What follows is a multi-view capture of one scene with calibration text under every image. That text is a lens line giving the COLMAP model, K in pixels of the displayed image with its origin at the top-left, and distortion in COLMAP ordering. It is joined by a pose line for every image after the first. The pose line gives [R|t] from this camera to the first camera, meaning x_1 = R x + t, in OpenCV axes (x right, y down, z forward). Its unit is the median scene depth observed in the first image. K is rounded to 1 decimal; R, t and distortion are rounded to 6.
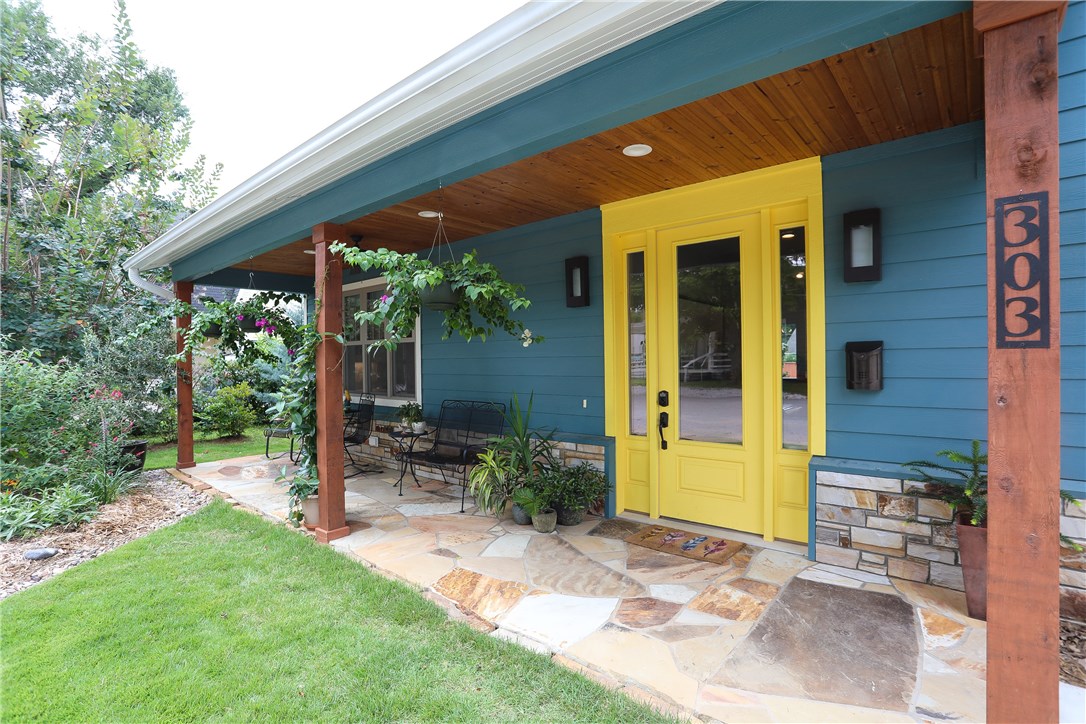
lens RADIAL K [[524.5, 0, 540.3], [0, 524.5, 364.7], [0, 0, 1]] dist [-0.070530, 0.025981]
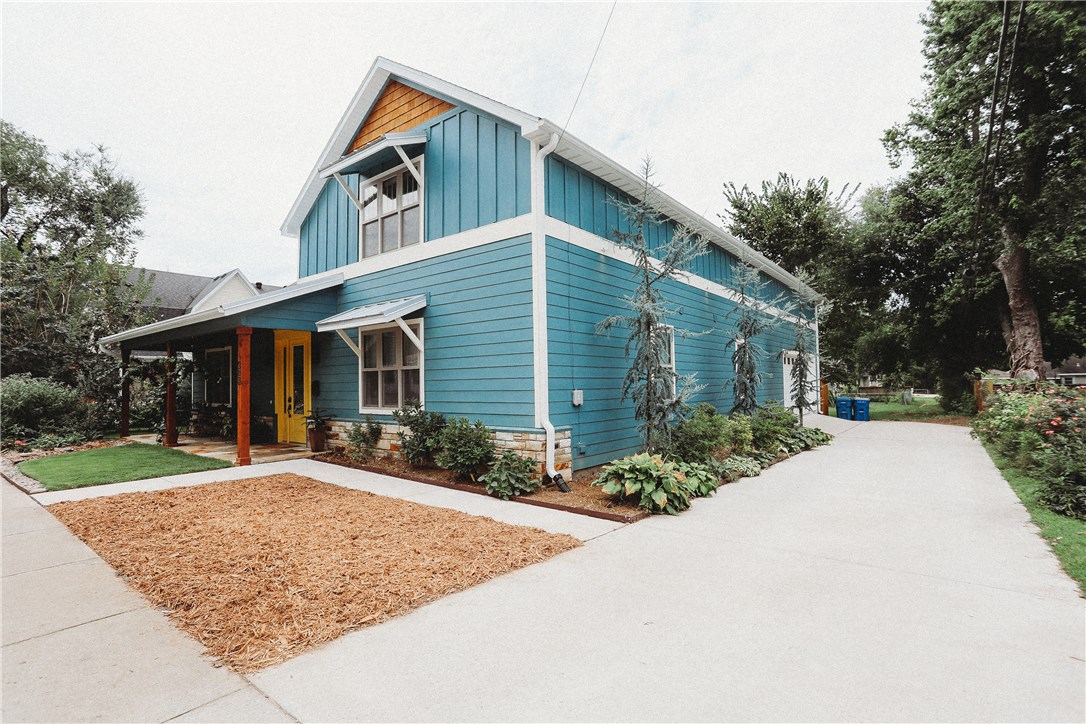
lens RADIAL K [[524.5, 0, 540.3], [0, 524.5, 364.7], [0, 0, 1]] dist [-0.070530, 0.025981]
pose [[0.998945, -0.003219, 0.045817, 0.976514], [0.005150, 0.999100, -0.042099, 0.000116], [-0.045640, 0.042290, 0.998062, -1.243875]]
